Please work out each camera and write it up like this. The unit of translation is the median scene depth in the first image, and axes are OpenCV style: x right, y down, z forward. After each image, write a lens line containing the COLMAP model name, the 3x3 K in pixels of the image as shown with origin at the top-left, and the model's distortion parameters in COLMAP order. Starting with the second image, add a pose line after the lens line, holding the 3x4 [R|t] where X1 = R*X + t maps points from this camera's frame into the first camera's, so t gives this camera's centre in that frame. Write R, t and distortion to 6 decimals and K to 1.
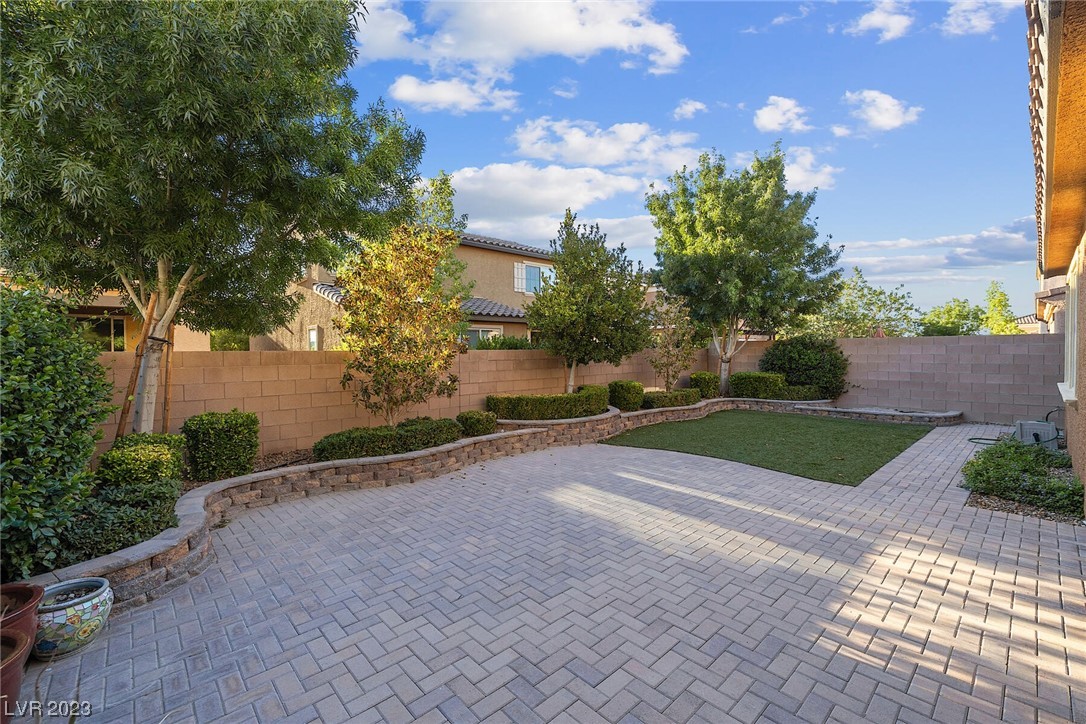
lens RADIAL K [[457.7, 0, 537.4], [0, 457.7, 365.6], [0, 0, 1]] dist [-0.001979, 0.000047]
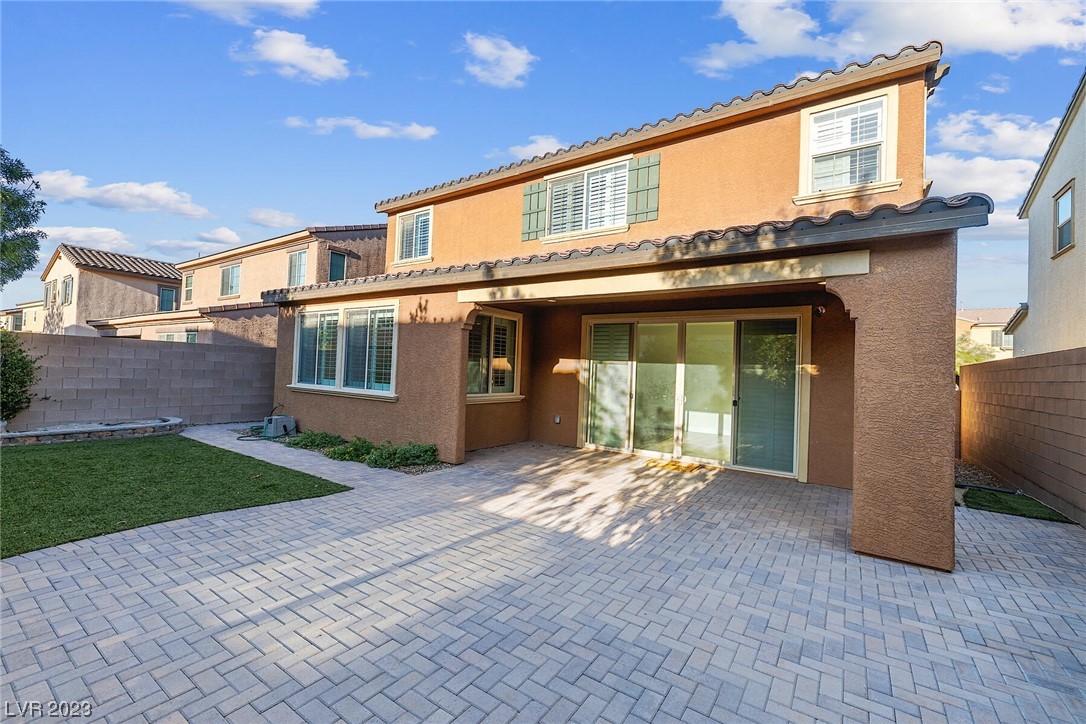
lens RADIAL K [[457.7, 0, 539.7], [0, 457.7, 363.4], [0, 0, 1]] dist [-0.001979, 0.000047]
pose [[-0.231546, 0.015149, 0.972706, -0.727853], [-0.007458, 0.999822, -0.017347, -0.018016], [-0.972795, -0.011271, -0.231391, 1.378813]]
